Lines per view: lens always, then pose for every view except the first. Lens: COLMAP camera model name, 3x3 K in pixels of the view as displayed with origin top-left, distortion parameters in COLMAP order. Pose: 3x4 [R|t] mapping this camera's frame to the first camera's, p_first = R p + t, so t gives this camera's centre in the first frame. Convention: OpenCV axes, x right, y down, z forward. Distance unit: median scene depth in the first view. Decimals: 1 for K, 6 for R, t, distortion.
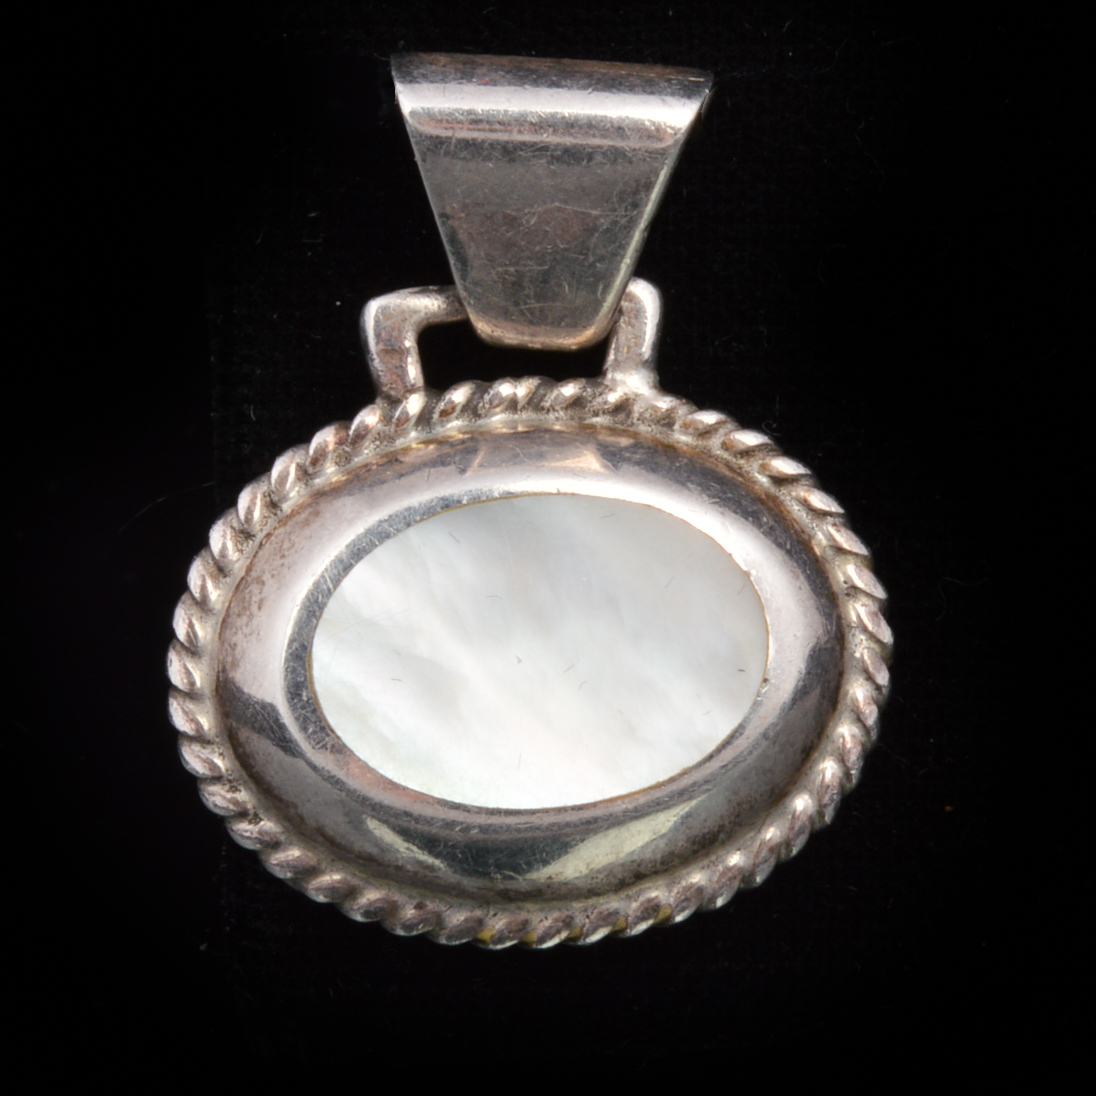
lens RADIAL K [[6534.6, 0, 550.1], [0, 6534.6, 544.3], [0, 0, 1]] dist [-0.027574, 0.000000]
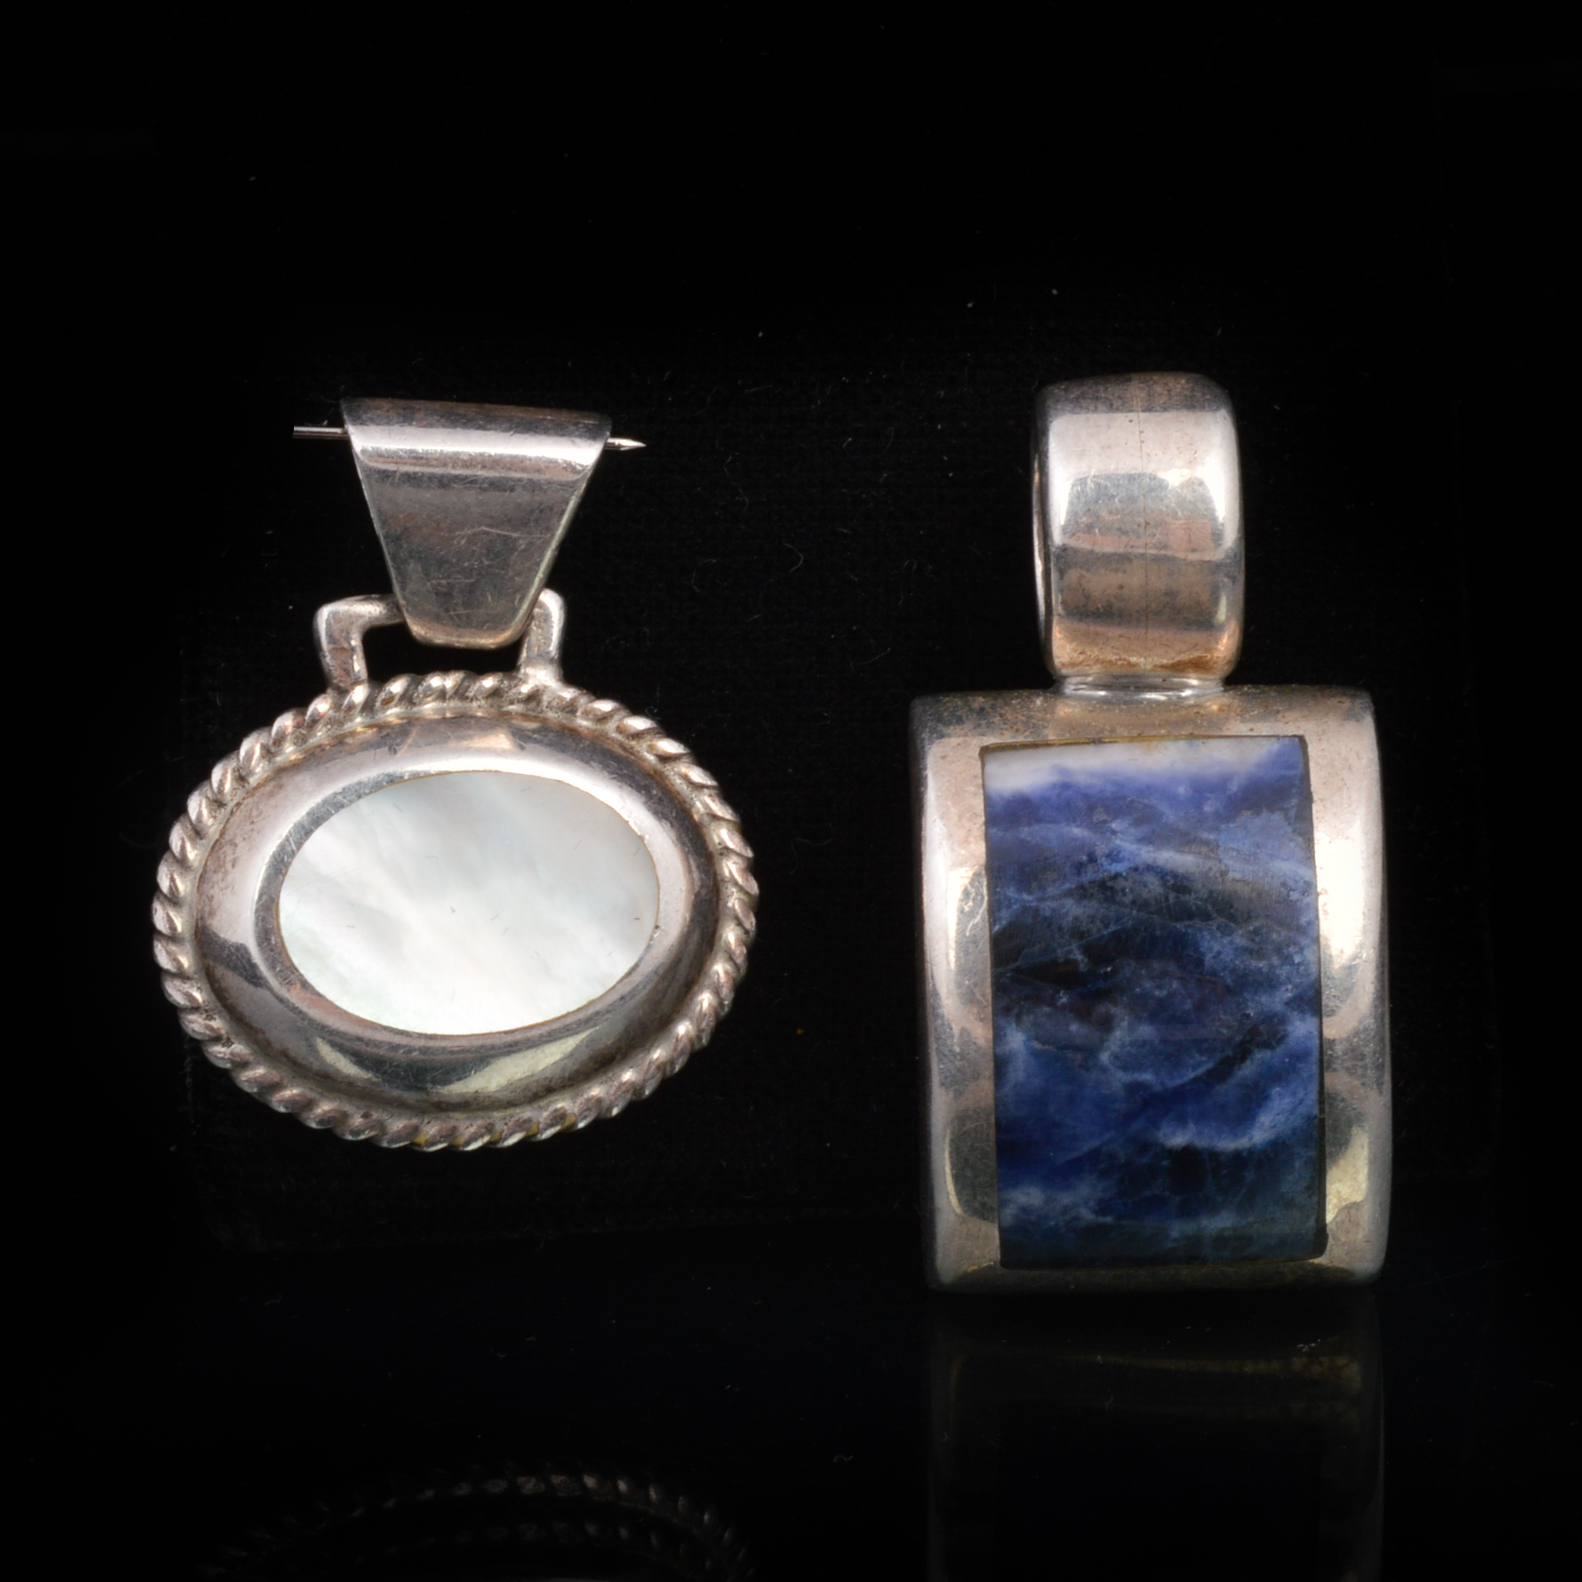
lens RADIAL K [[9432.2, 0, 790.4], [0, 9432.2, 791.7], [0, 0, 1]] dist [-0.027574, 0.000000]
pose [[0.990202, 0.001115, 0.139641, -0.183591], [-0.004826, 0.999644, 0.026237, -0.049263], [-0.139562, -0.026653, 0.989855, -0.713878]]
